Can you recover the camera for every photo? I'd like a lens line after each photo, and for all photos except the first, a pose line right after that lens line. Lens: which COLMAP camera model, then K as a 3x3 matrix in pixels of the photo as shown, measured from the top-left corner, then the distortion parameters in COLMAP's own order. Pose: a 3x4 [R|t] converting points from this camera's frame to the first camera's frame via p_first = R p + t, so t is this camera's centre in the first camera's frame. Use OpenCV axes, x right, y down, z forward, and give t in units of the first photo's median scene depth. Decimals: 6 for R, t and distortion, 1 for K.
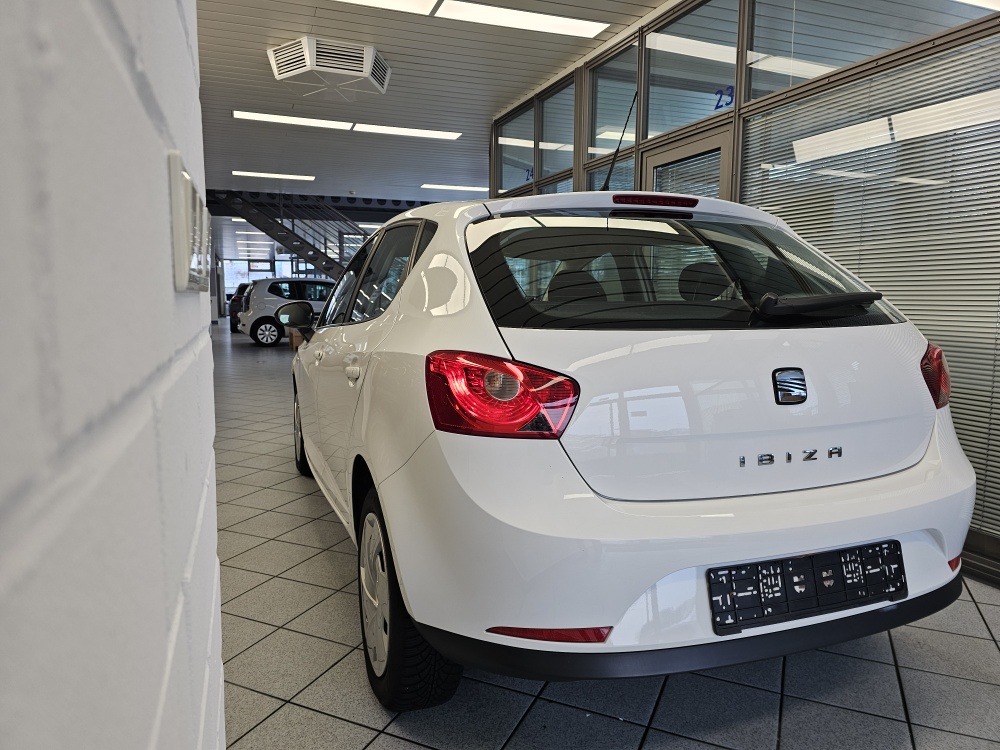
lens RADIAL K [[680.8, 0, 496.8], [0, 680.8, 370.4], [0, 0, 1]] dist [0.058566, -0.054599]
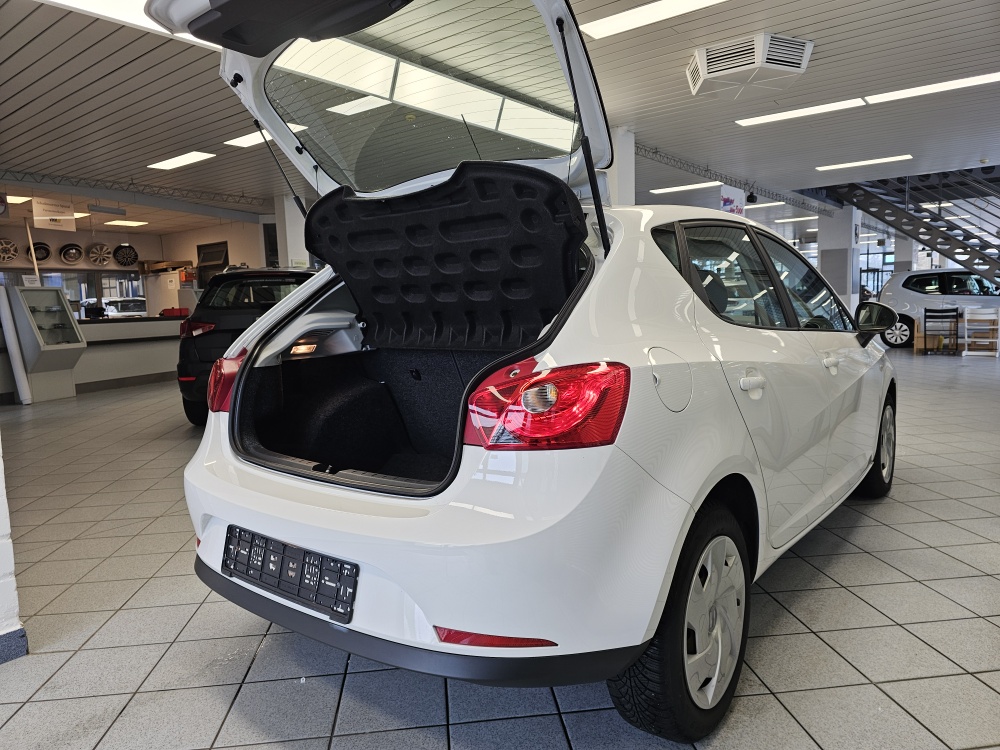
lens RADIAL K [[680.8, 0, 496.8], [0, 680.8, 370.4], [0, 0, 1]] dist [0.058566, -0.054599]
pose [[0.515408, 0.069823, -0.854095, 0.462746], [-0.064323, 0.997016, 0.042691, -0.024838], [0.854527, 0.032935, 0.518361, 0.207162]]
